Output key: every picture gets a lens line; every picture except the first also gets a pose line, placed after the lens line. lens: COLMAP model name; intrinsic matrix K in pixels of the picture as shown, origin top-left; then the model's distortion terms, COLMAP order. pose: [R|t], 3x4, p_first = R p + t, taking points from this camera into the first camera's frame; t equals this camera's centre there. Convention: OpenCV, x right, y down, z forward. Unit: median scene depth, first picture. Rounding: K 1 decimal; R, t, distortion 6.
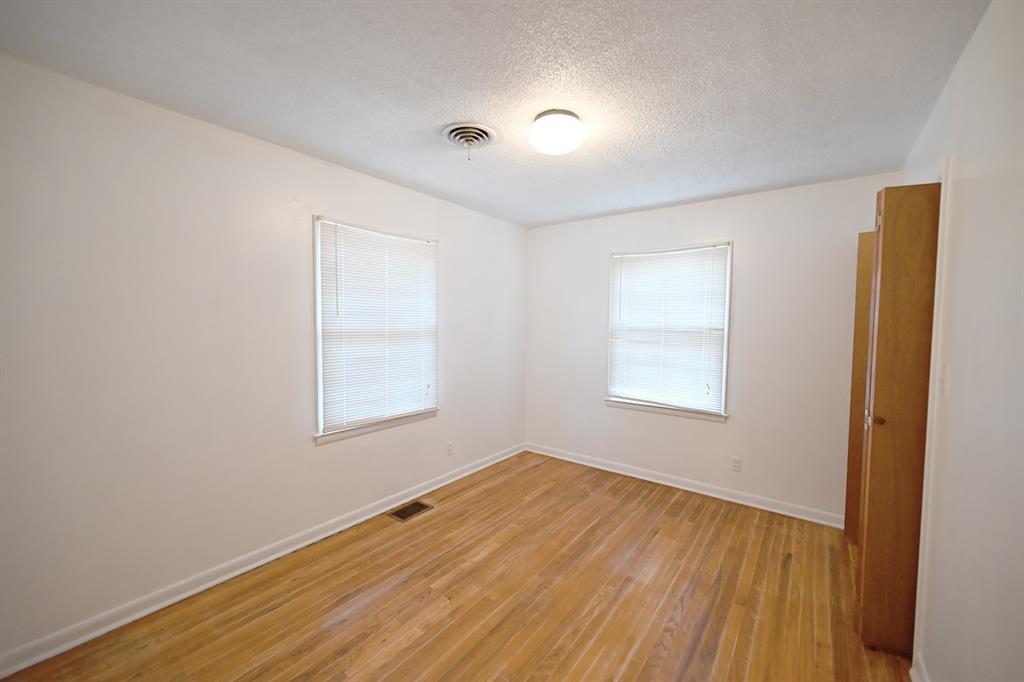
lens RADIAL K [[404.1, 0, 511.6], [0, 404.1, 339.5], [0, 0, 1]] dist [-0.000307, -0.000395]
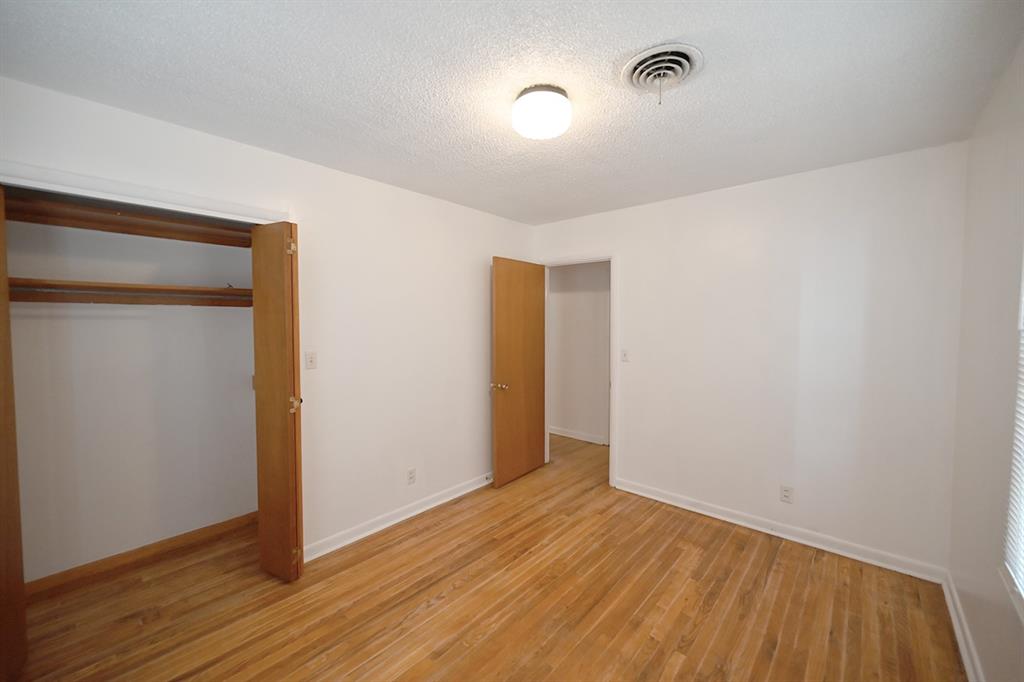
lens RADIAL K [[404.1, 0, 511.6], [0, 404.1, 339.5], [0, 0, 1]] dist [-0.000307, -0.000395]
pose [[-0.997026, -0.014025, 0.075782, 0.104548], [-0.007012, 0.995732, 0.092025, -0.108780], [-0.076749, 0.091220, -0.992869, 1.955030]]
